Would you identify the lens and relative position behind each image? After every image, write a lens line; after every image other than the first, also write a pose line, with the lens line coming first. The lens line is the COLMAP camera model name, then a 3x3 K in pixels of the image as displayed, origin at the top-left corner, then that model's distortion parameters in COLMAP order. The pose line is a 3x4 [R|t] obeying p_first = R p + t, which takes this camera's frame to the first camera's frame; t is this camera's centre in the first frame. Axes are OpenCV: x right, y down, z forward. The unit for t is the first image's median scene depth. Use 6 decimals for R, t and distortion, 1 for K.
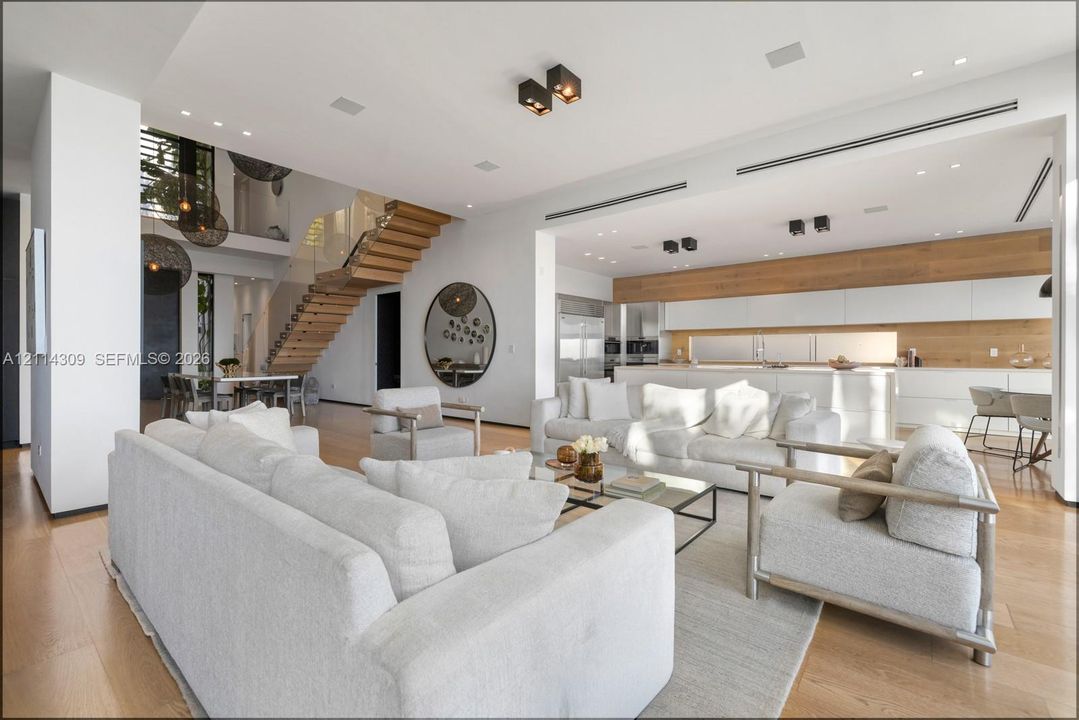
lens RADIAL K [[478.1, 0, 540.1], [0, 478.1, 358.6], [0, 0, 1]] dist [-0.002061, -0.001641]
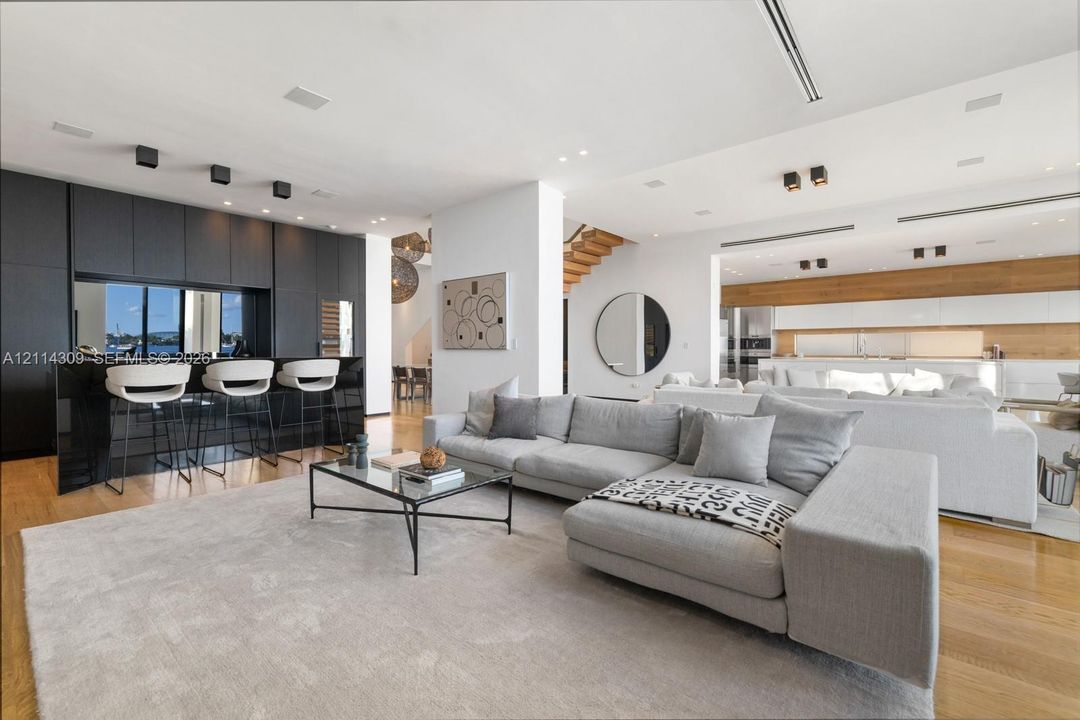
lens RADIAL K [[478.5, 0, 539.2], [0, 478.5, 356.7], [0, 0, 1]] dist [-0.002061, -0.001641]
pose [[0.999903, -0.001344, -0.013867, -0.406606], [0.001418, 0.999985, 0.005303, 0.002804], [0.013860, -0.005322, 0.999890, -0.277793]]
